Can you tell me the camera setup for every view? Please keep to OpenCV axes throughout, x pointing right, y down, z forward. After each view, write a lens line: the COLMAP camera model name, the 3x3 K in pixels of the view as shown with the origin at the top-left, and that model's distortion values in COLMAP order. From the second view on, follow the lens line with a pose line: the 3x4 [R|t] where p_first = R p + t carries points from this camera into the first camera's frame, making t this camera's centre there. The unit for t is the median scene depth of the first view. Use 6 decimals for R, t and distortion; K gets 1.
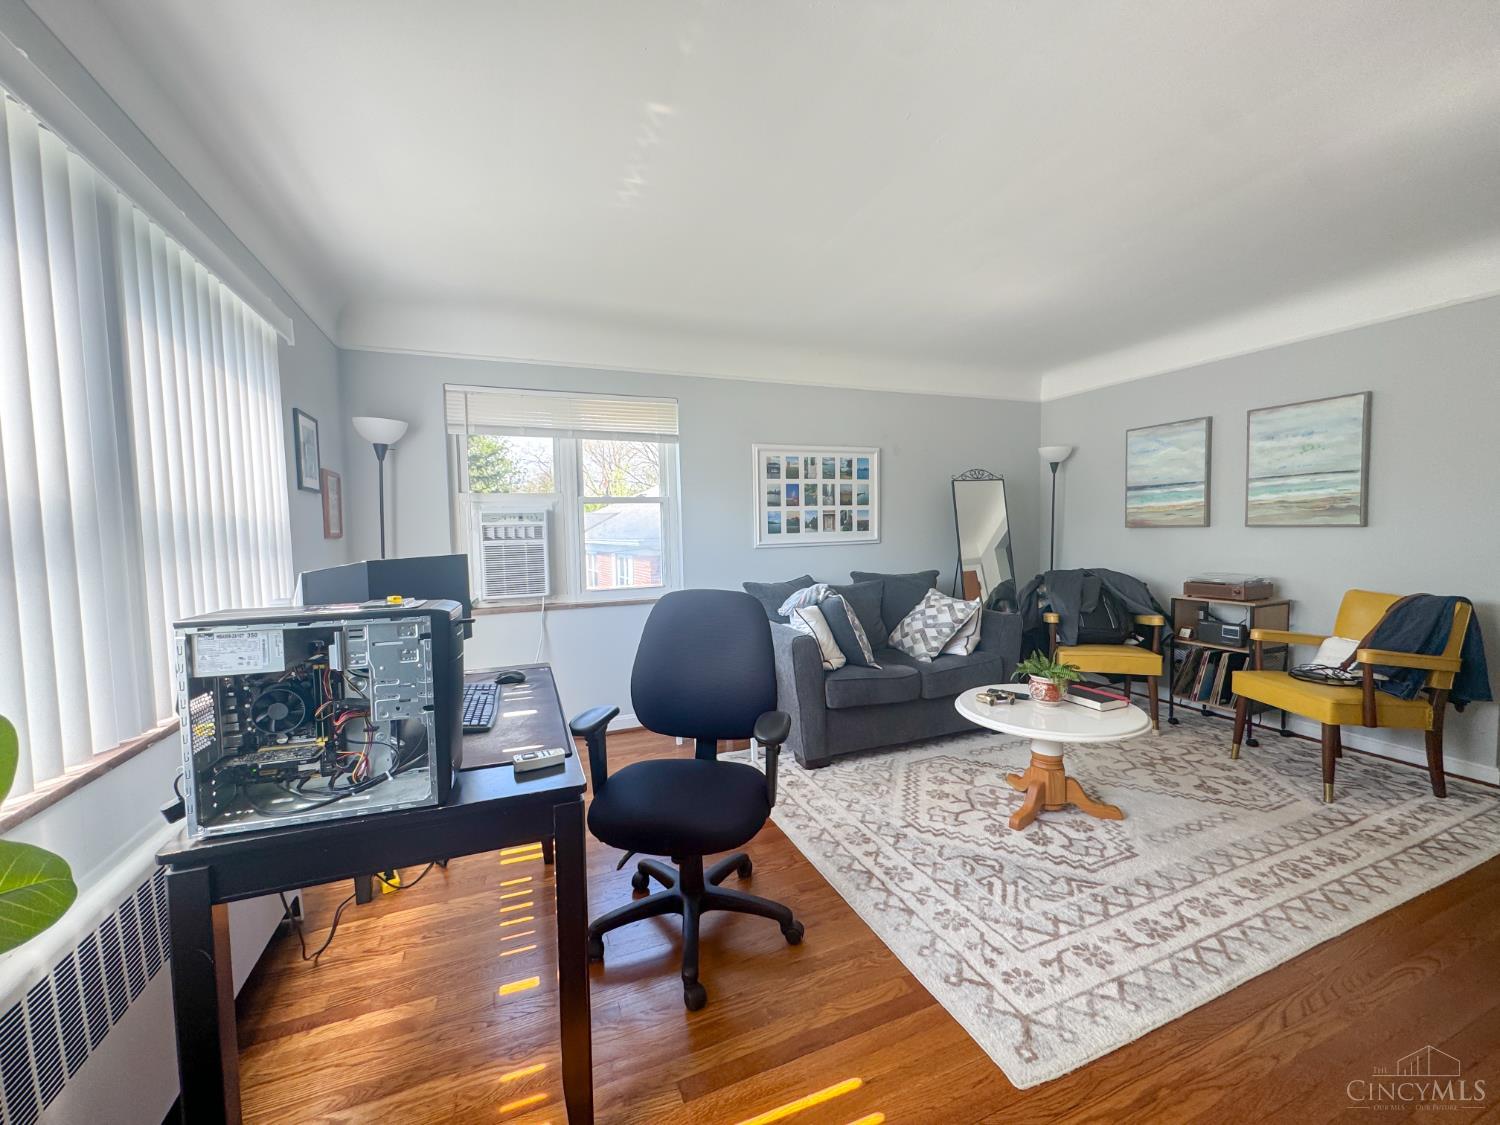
lens RADIAL K [[598.4, 0, 750.0], [0, 598.4, 562.5], [0, 0, 1]] dist [0.000693, 0.000101]
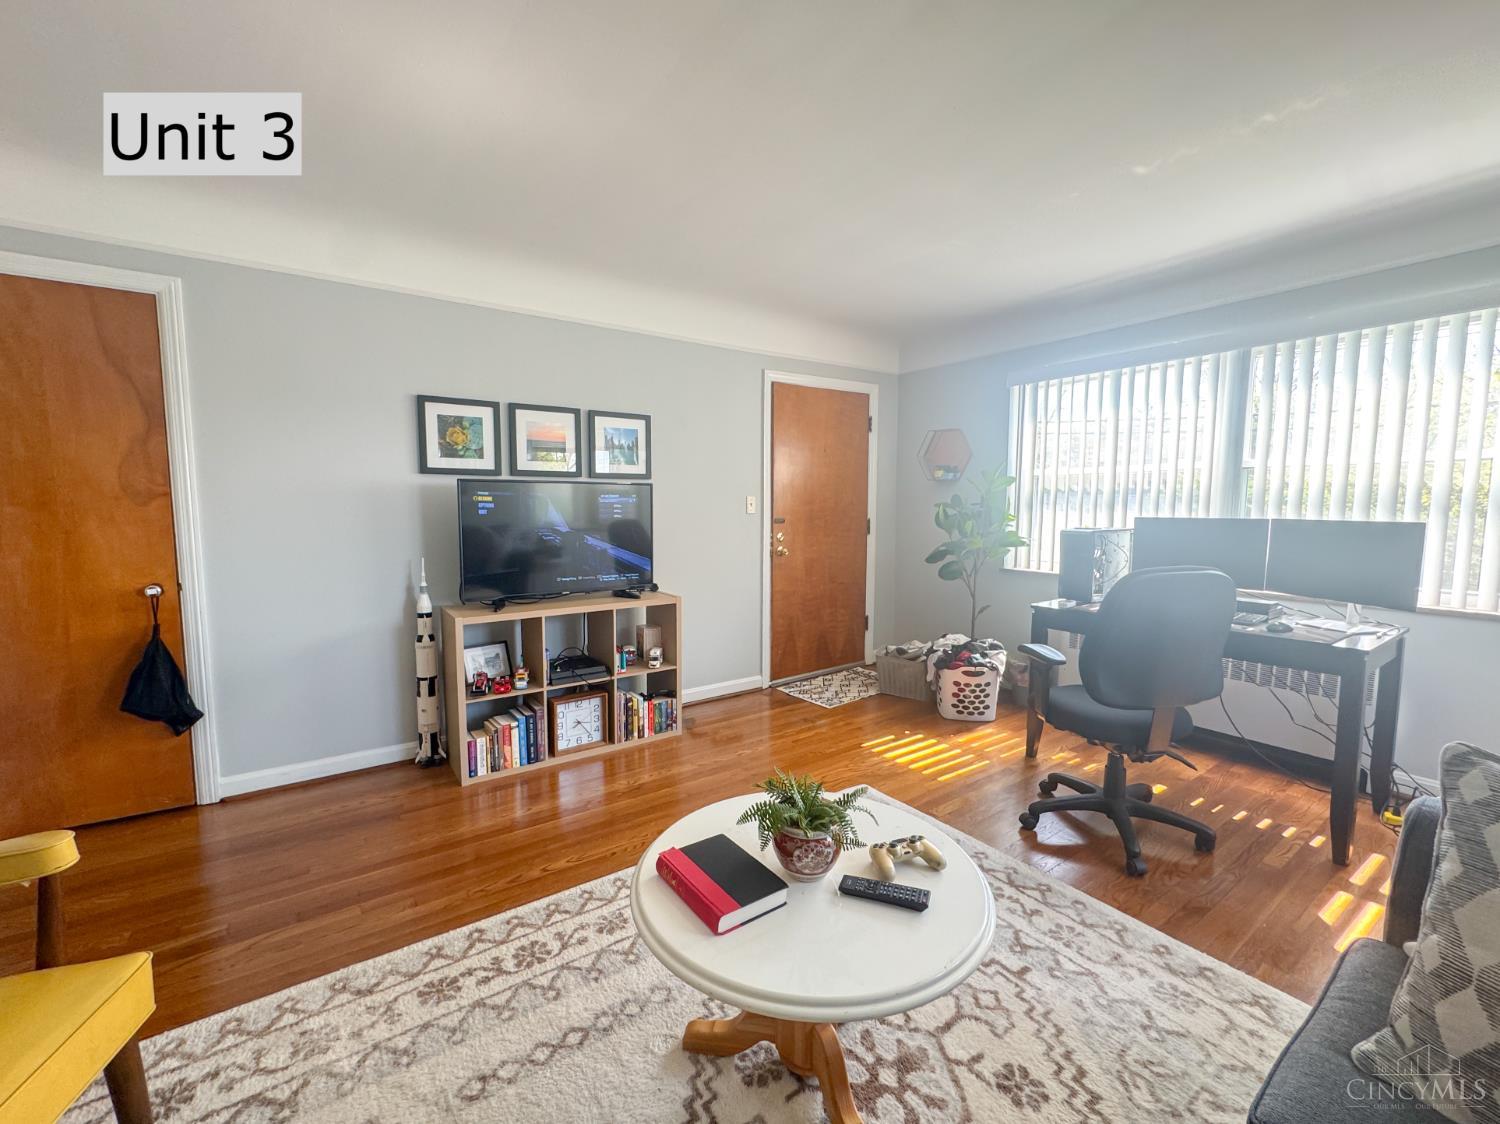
lens RADIAL K [[616.6, 0, 746.4], [0, 616.6, 564.0], [0, 0, 1]] dist [0.000540, -0.000183]
pose [[-0.974198, 0.043261, -0.221512, 0.447289], [0.009432, 0.988404, 0.151554, -0.061464], [0.225499, 0.145554, -0.963309, 0.994774]]
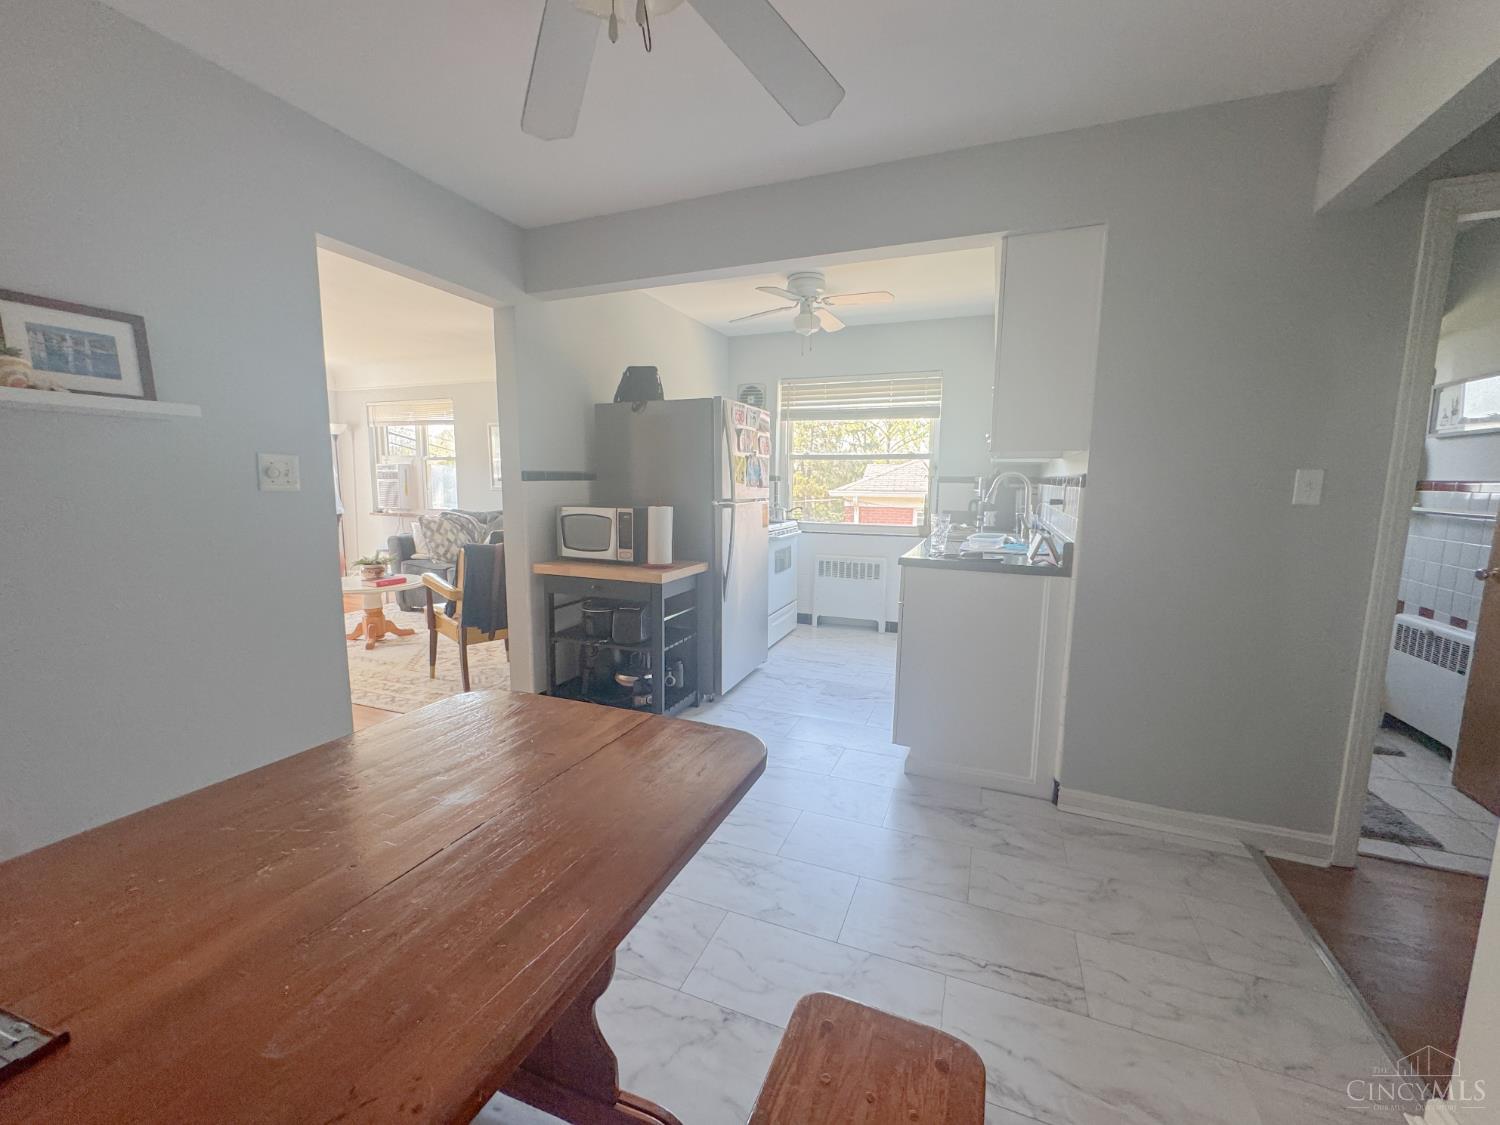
lens RADIAL K [[598.4, 0, 750.0], [0, 598.4, 562.5], [0, 0, 1]] dist [0.000693, 0.000101]
pose [[0.715277, 0.122458, -0.688028, 1.693847], [-0.066135, 0.991970, 0.107800, -0.052187], [0.695704, -0.031604, 0.717633, 0.357880]]
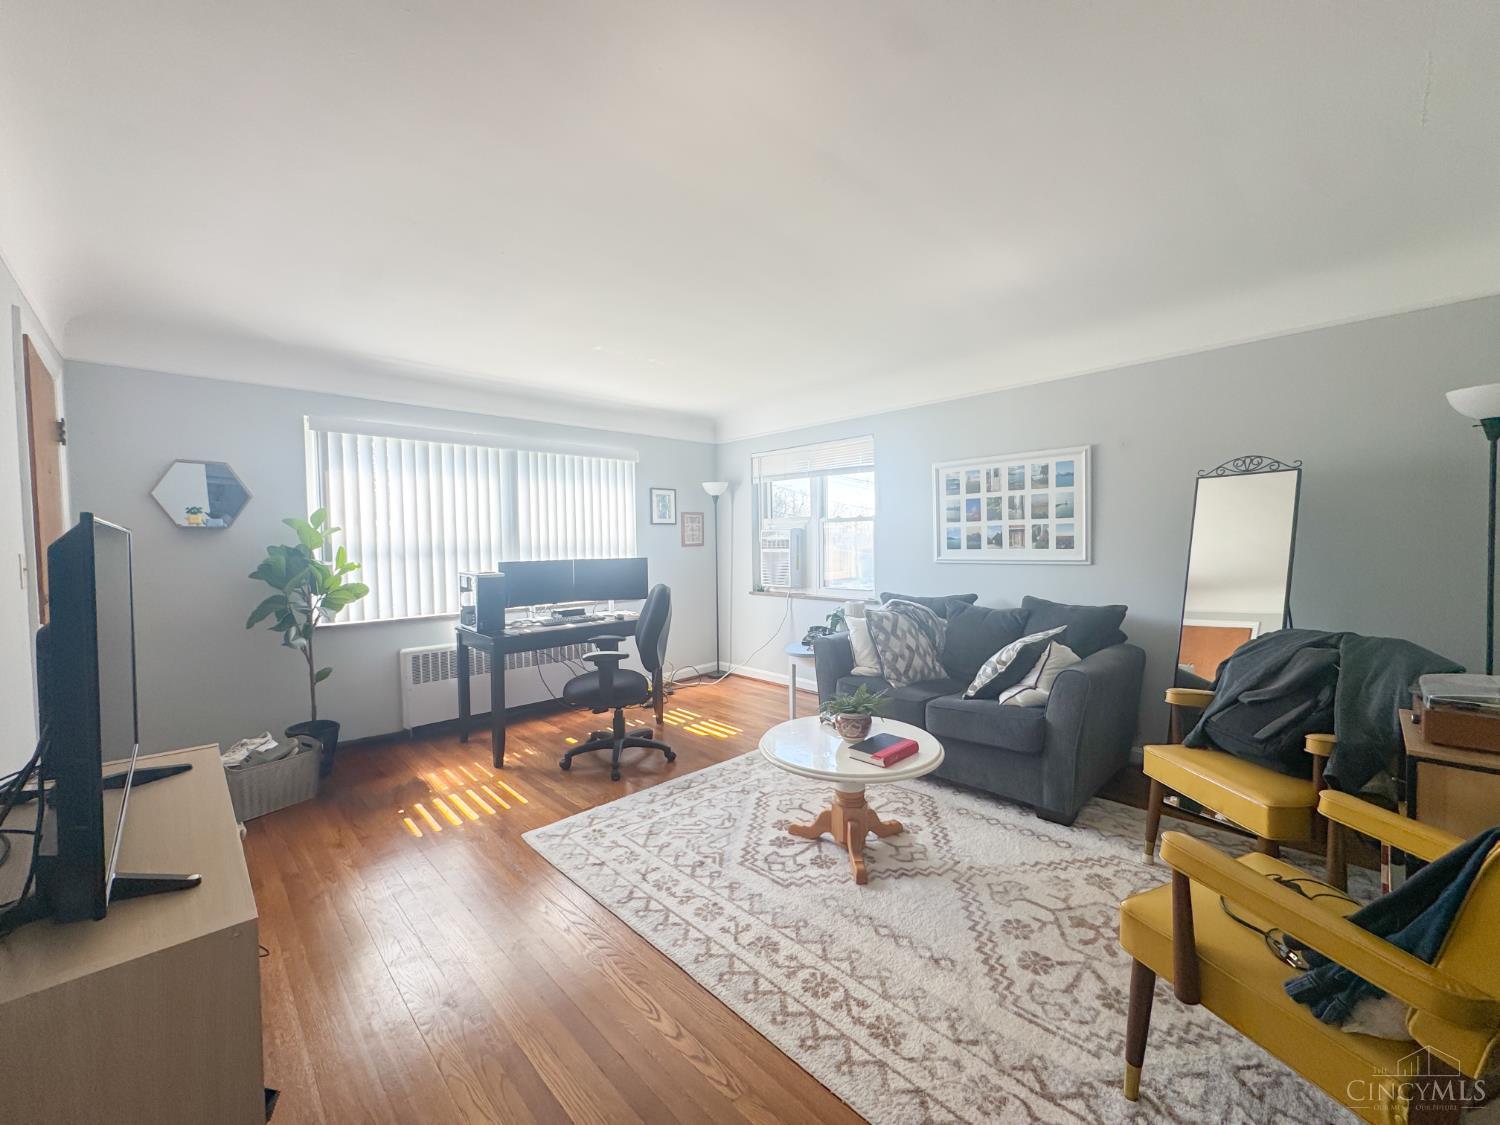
lens RADIAL K [[598.4, 0, 750.0], [0, 598.4, 562.5], [0, 0, 1]] dist [0.000693, 0.000101]
pose [[0.371474, 0.050276, -0.927081, 0.906176], [-0.044737, 0.998342, 0.036215, -0.051056], [0.927365, 0.028022, 0.373107, 0.331813]]
